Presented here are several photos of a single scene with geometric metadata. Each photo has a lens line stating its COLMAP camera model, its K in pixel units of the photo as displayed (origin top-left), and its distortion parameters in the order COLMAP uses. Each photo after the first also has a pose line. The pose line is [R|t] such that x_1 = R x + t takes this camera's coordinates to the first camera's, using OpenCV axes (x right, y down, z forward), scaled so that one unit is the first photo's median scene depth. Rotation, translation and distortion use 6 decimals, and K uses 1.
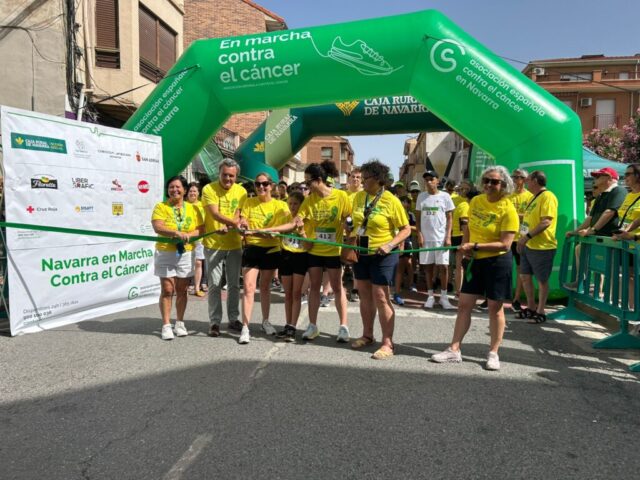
lens RADIAL K [[483.1, 0, 316.5], [0, 483.1, 232.2], [0, 0, 1]] dist [0.043647, -0.045396]
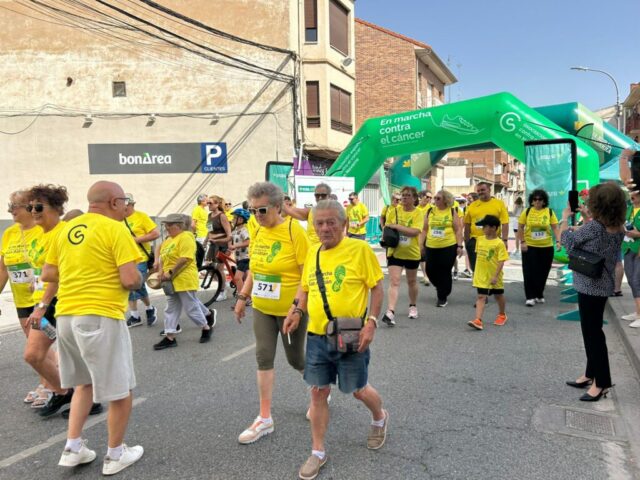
lens RADIAL K [[483.4, 0, 320.0], [0, 483.4, 240.0], [0, 0, 1]] dist [0.048654, -0.053283]
pose [[0.950997, -0.004884, -0.309162, 0.148782], [0.015193, 0.999406, 0.030946, -0.004349], [0.308827, -0.034127, 0.950506, -0.834367]]
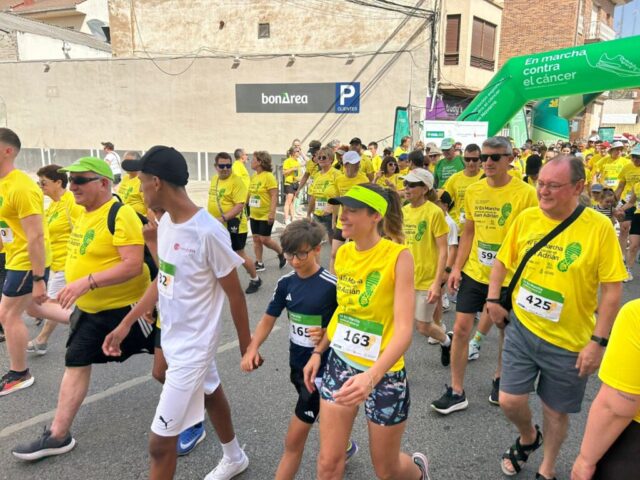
lens RADIAL K [[483.1, 0, 316.5], [0, 483.1, 232.2], [0, 0, 1]] dist [0.043647, -0.045396]
pose [[0.832797, 0.106376, -0.543262, 0.184955], [-0.025212, 0.987634, 0.154740, -0.045230], [0.553005, -0.115170, 0.825180, -0.890316]]
